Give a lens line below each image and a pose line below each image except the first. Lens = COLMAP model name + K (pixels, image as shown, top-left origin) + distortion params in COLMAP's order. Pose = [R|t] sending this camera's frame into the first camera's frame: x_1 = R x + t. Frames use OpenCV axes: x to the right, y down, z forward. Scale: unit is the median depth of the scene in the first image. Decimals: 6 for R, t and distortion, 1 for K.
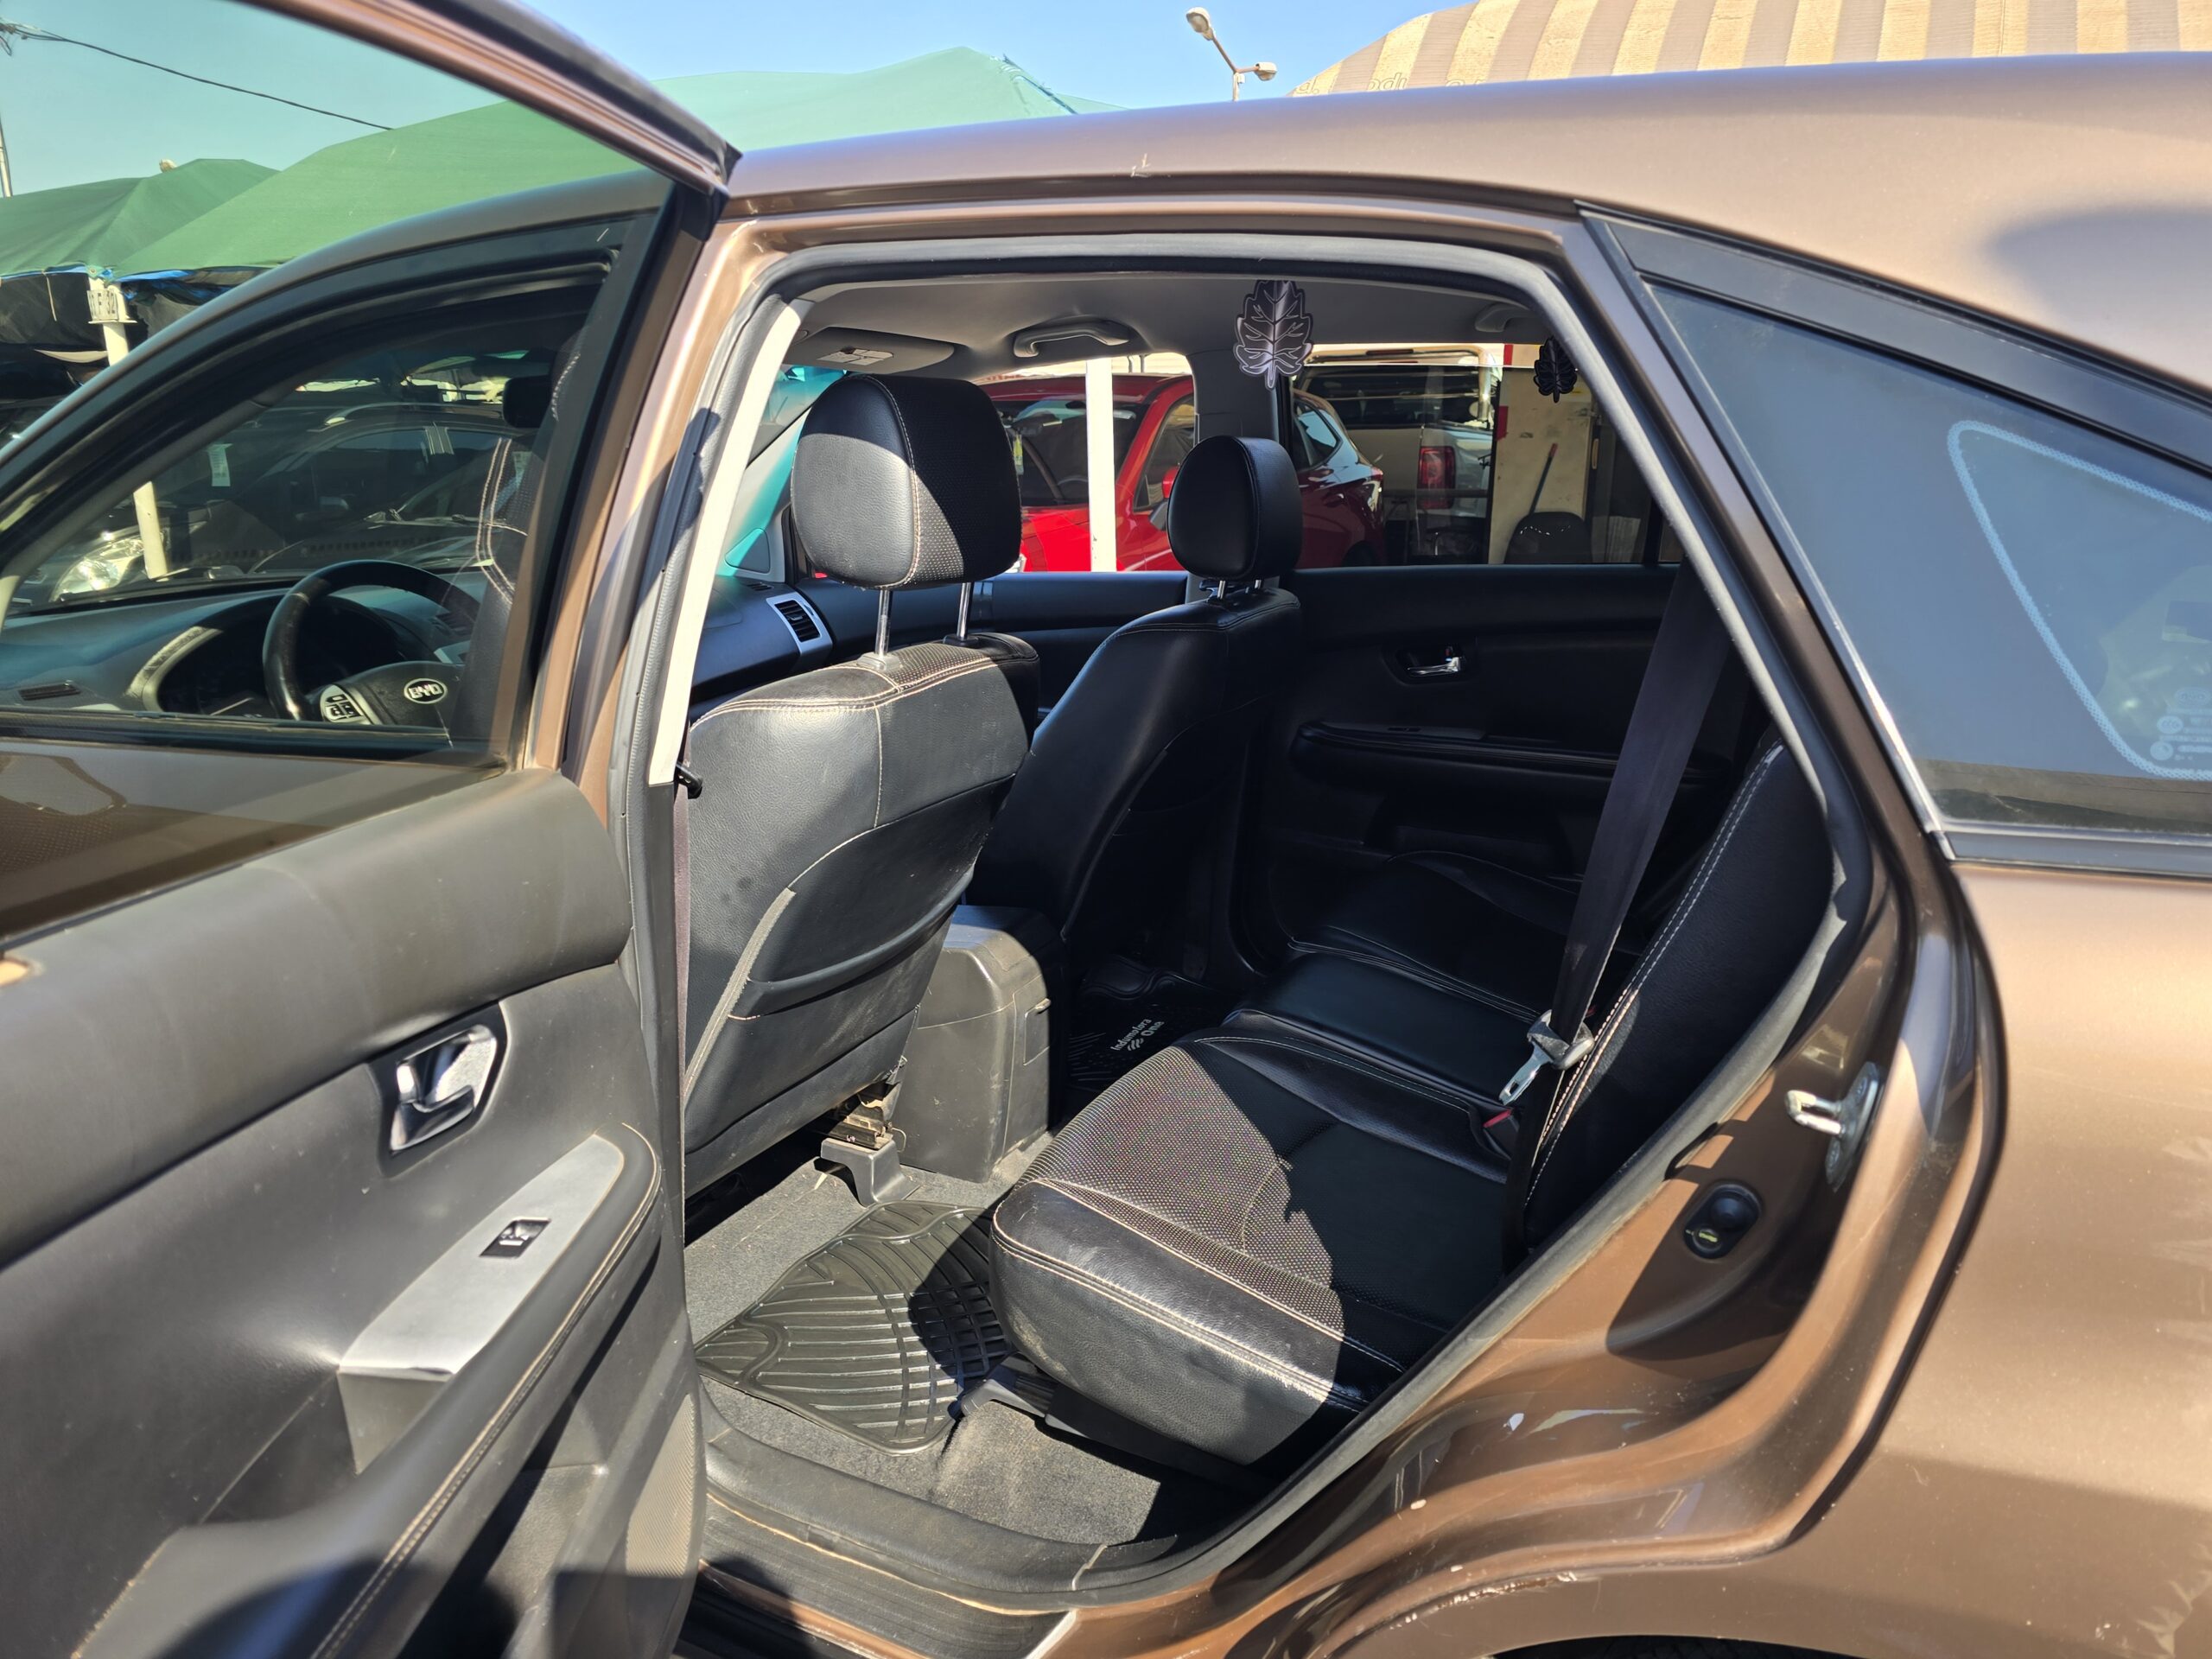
lens RADIAL K [[1452.2, 0, 1090.1], [0, 1452.2, 828.7], [0, 0, 1]] dist [0.051592, -0.042054]
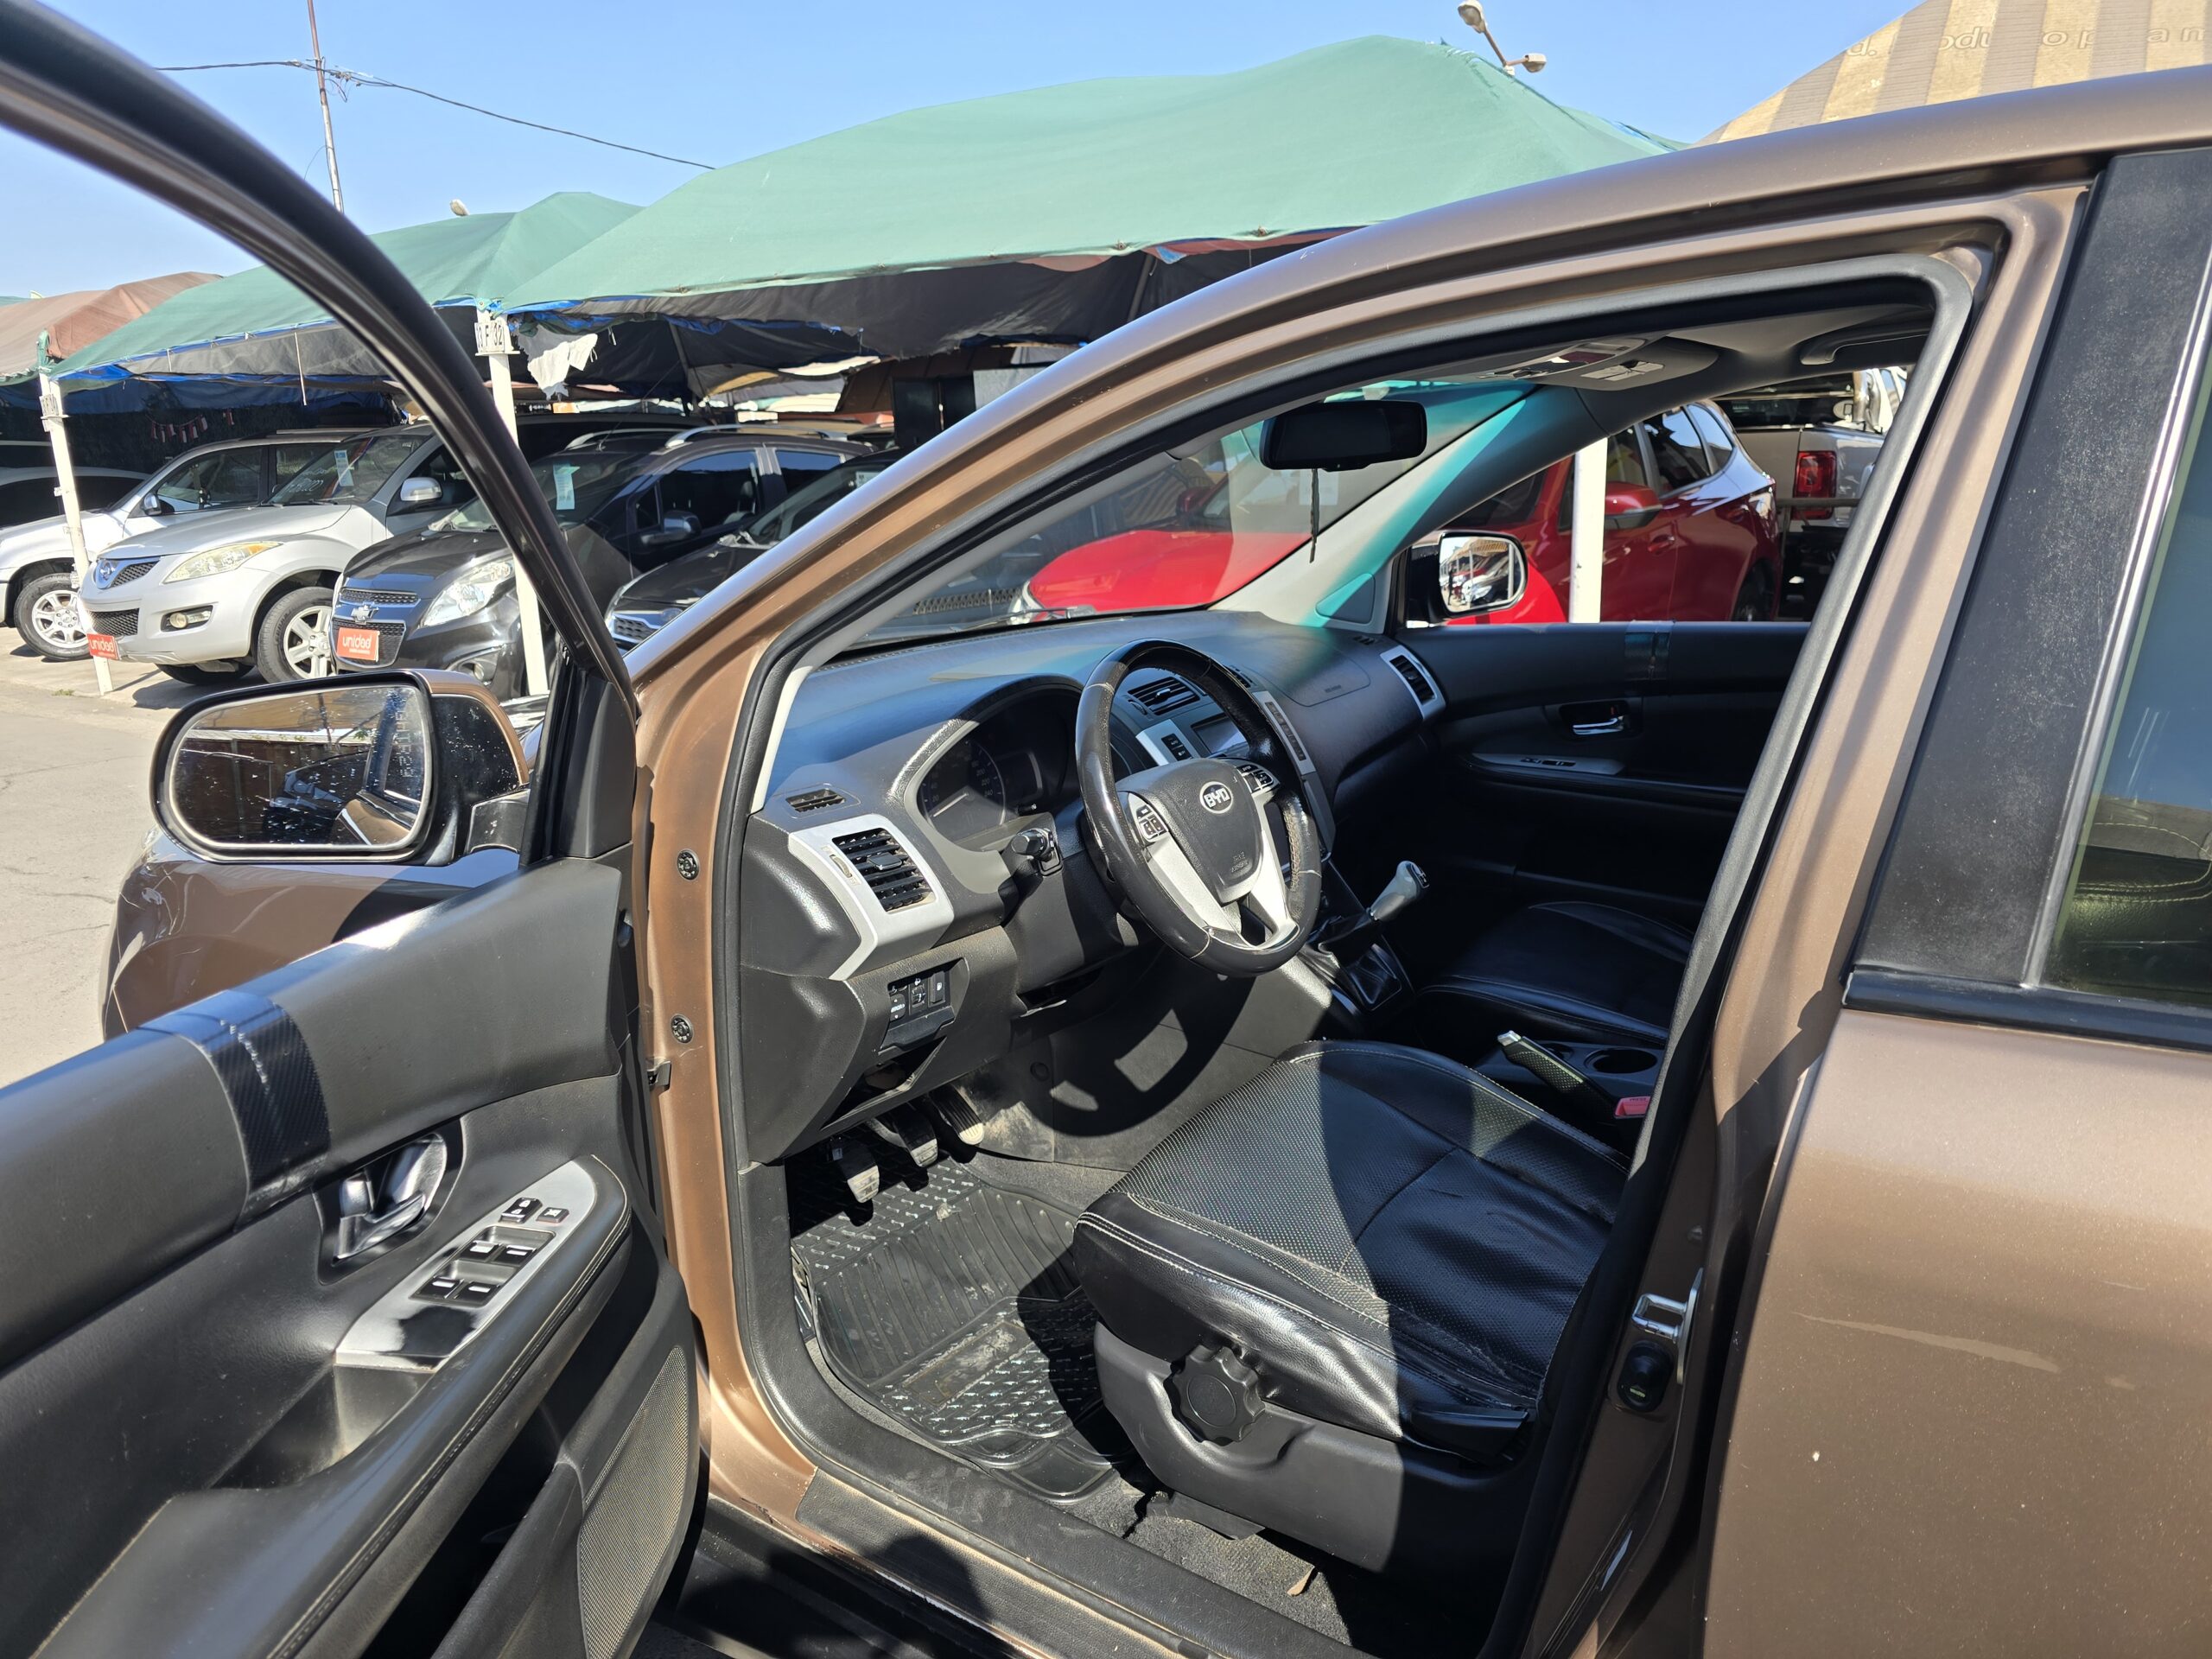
lens RADIAL K [[1452.2, 0, 1115.4], [0, 1452.2, 823.5], [0, 0, 1]] dist [0.051592, -0.042054]
pose [[0.991438, 0.018874, -0.129206, -0.090336], [-0.019828, 0.999785, -0.006106, -0.016381], [0.129063, 0.008616, 0.991599, 0.039873]]
